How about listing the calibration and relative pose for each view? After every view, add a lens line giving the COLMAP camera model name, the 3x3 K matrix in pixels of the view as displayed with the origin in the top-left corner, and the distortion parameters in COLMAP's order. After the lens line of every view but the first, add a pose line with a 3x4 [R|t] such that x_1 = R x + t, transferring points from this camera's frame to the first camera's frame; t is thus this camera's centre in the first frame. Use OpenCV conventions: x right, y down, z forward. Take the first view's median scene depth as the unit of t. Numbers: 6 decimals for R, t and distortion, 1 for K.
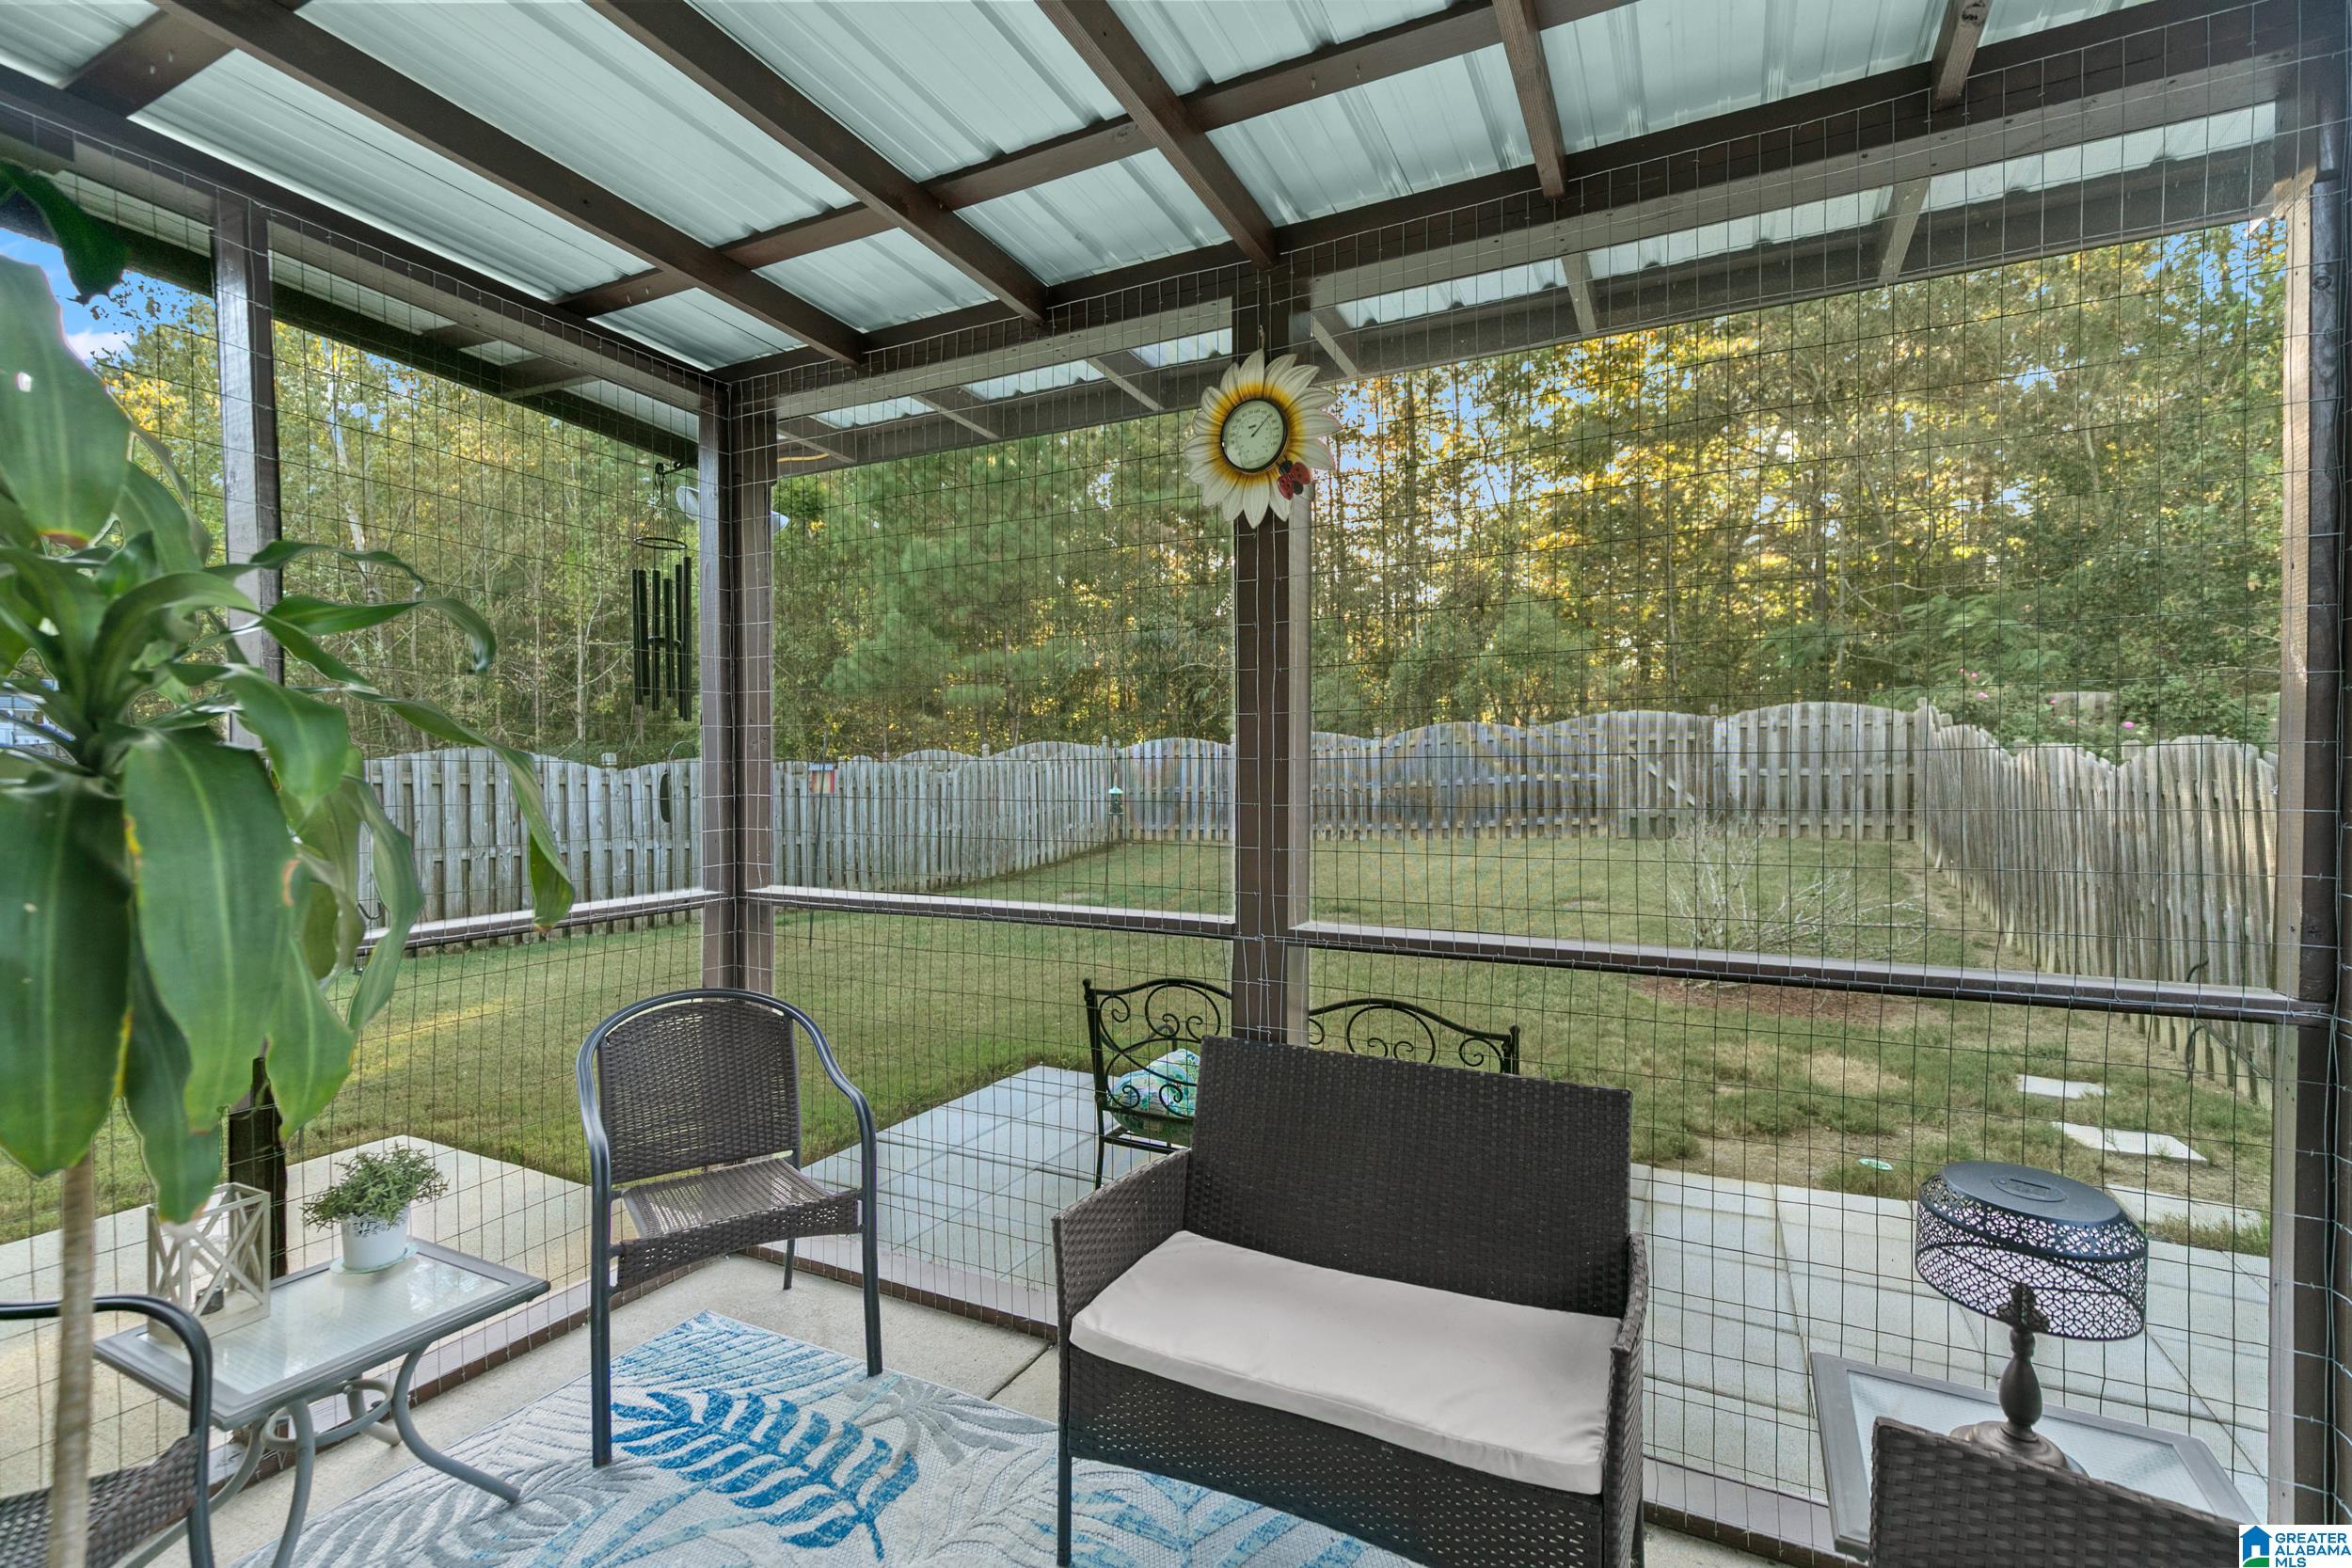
lens RADIAL K [[1133.9, 0, 1179.1], [0, 1133.9, 777.7], [0, 0, 1]] dist [0.002533, -0.001629]
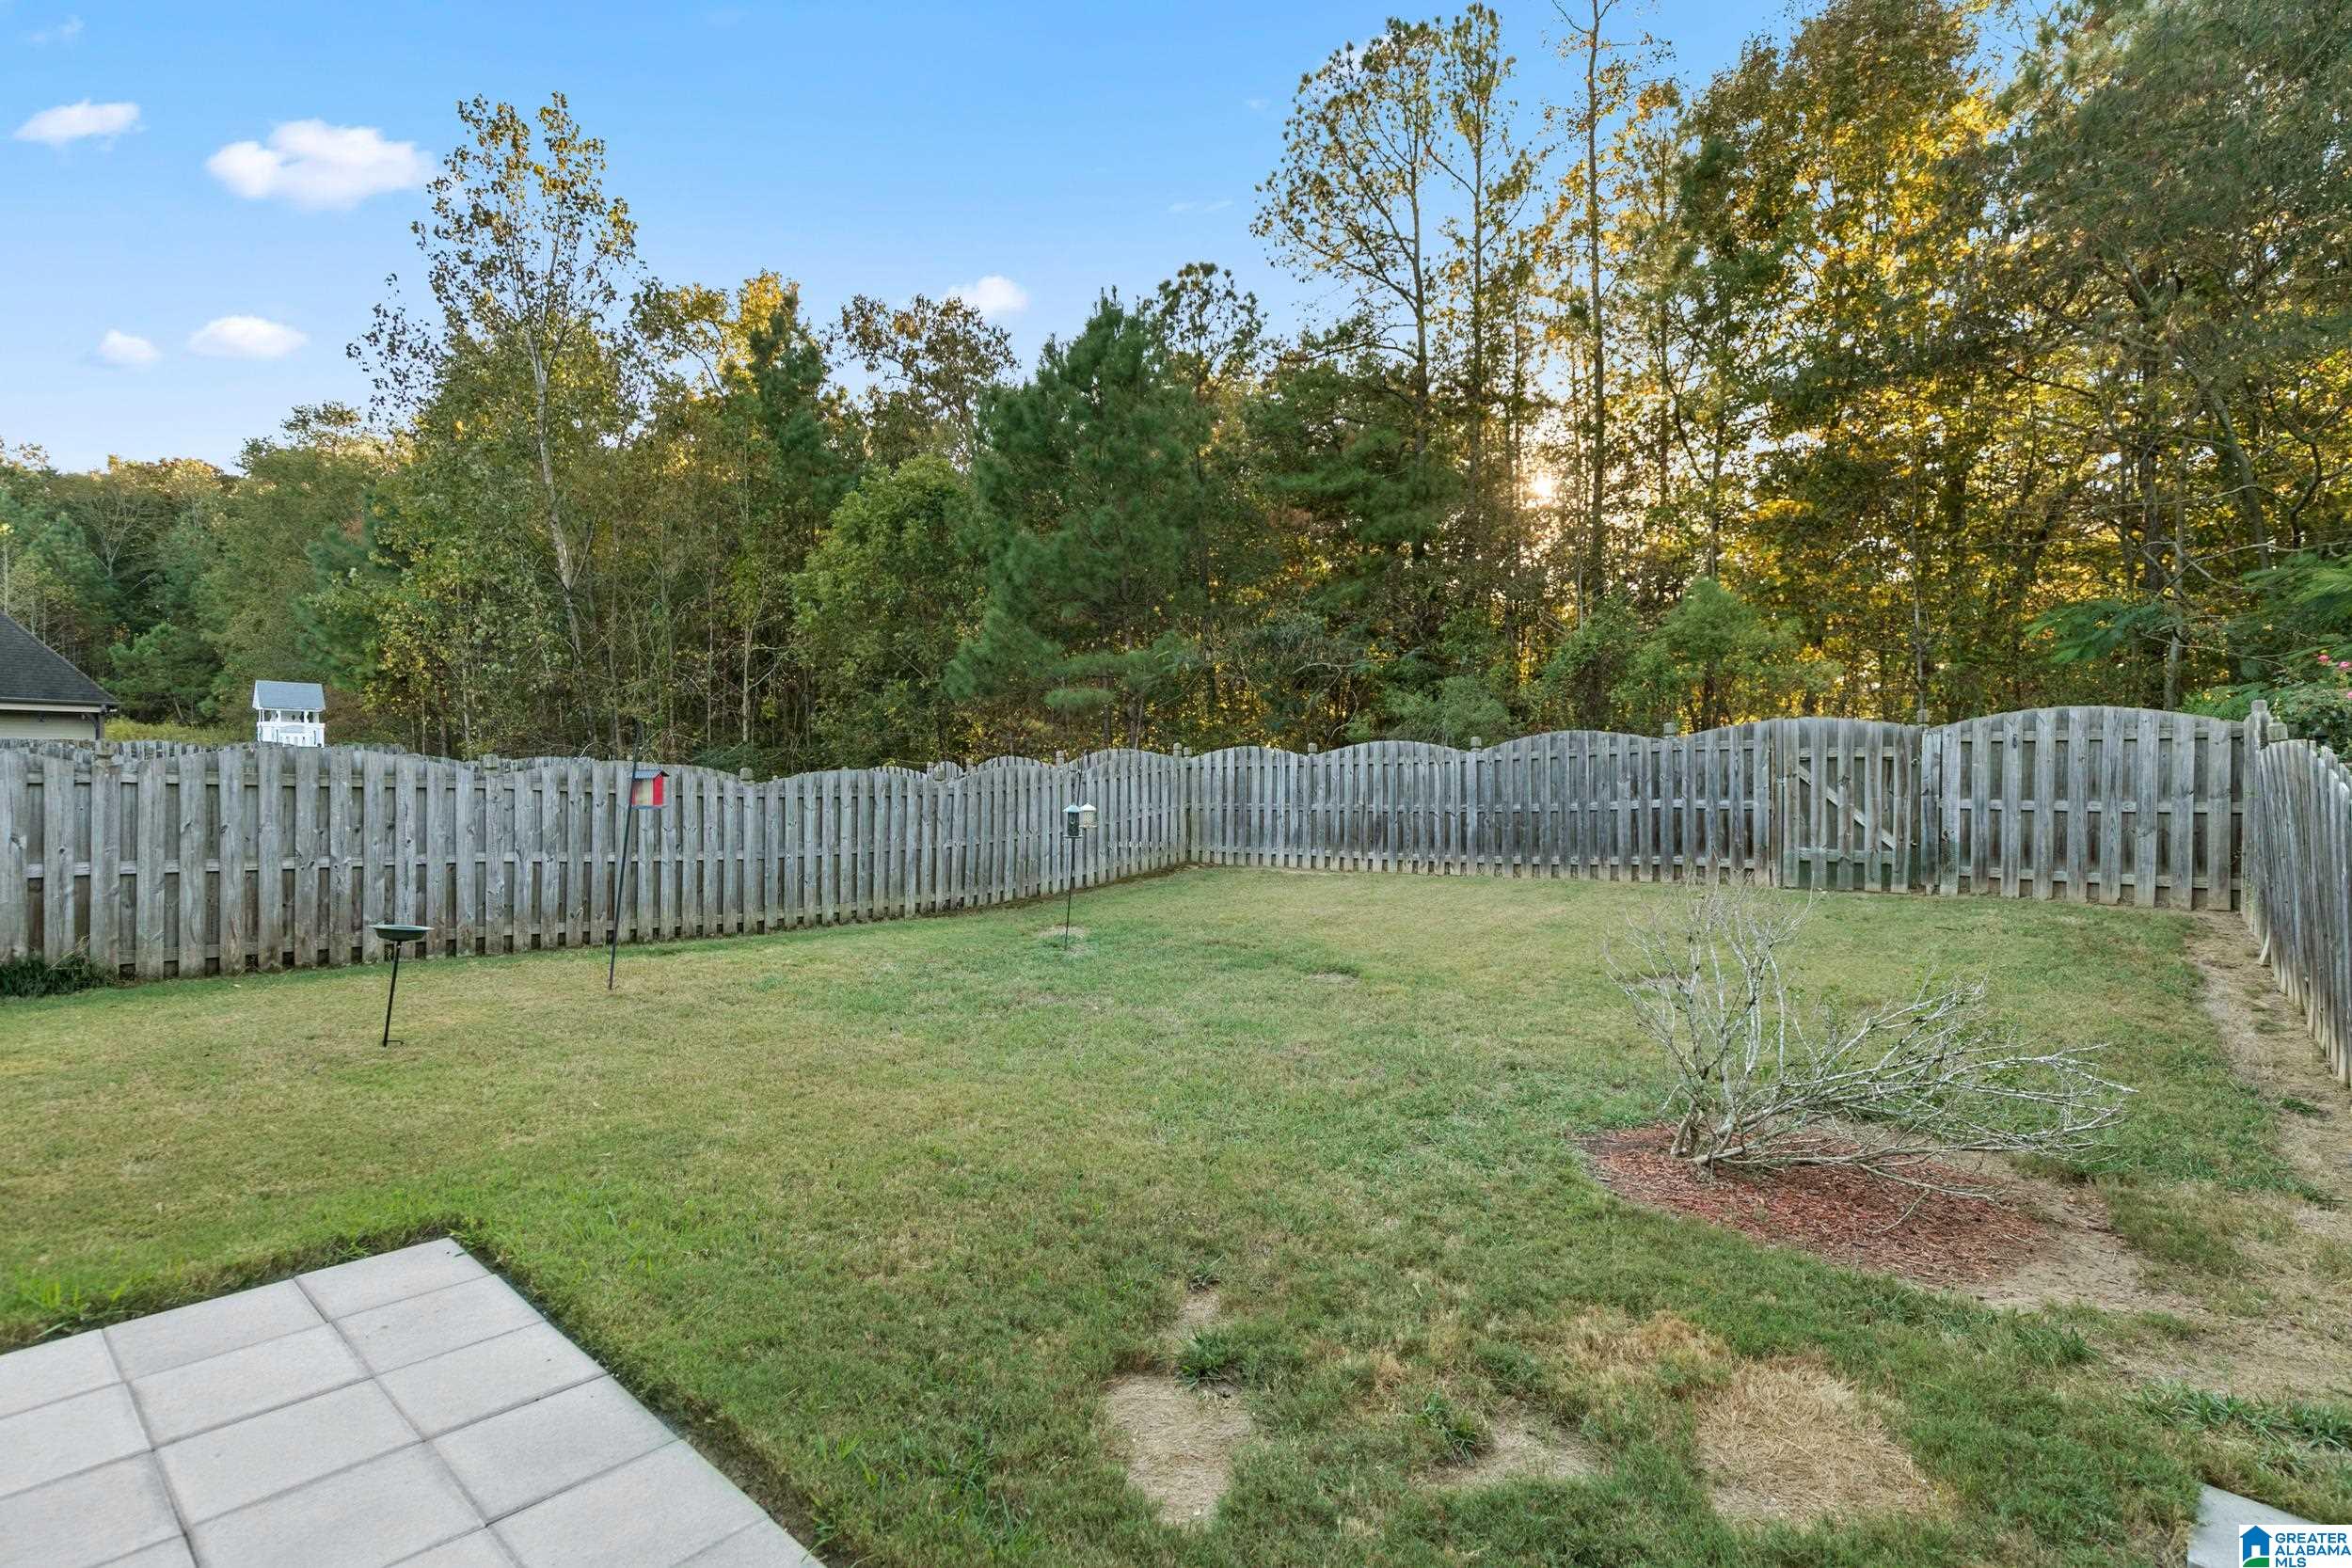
lens RADIAL K [[1133.9, 0, 1162.8], [0, 1133.9, 774.6], [0, 0, 1]] dist [0.002533, -0.001629]
pose [[0.971735, 0.018341, -0.235362, 0.165359], [-0.020781, 0.999753, -0.007889, -0.006890], [0.235159, 0.012557, 0.971876, 0.174223]]
